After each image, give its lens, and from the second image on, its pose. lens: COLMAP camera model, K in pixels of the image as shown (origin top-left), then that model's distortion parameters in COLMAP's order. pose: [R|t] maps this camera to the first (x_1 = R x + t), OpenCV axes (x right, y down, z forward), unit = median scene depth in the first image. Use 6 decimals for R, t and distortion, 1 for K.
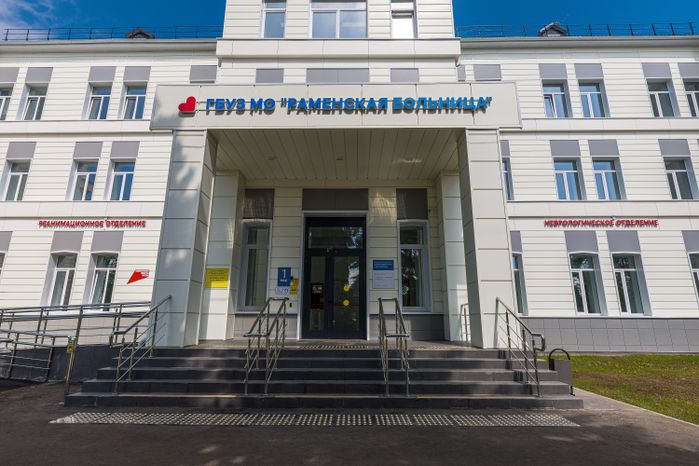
lens RADIAL K [[370.2, 0, 350.5], [0, 370.2, 226.1], [0, 0, 1]] dist [0.001092, -0.000969]
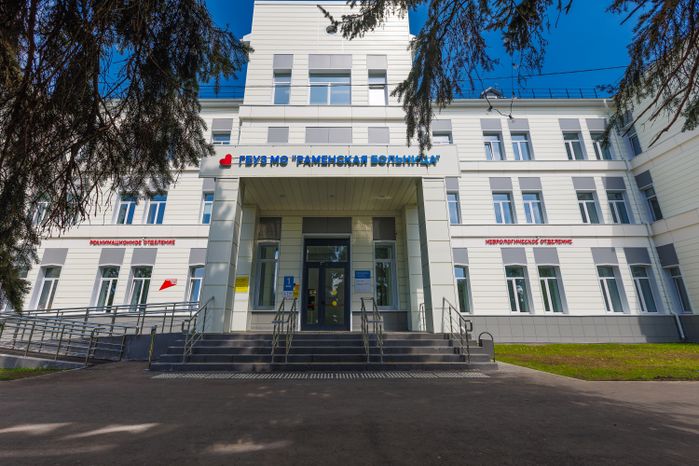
lens RADIAL K [[313.5, 0, 349.5], [0, 313.5, 233.0], [0, 0, 1]] dist [0.000509, 0.000039]
pose [[0.998271, 0.004803, 0.058587, -0.024693], [-0.003087, 0.999565, -0.029345, -0.010676], [-0.058702, 0.029113, 0.997851, -0.122912]]
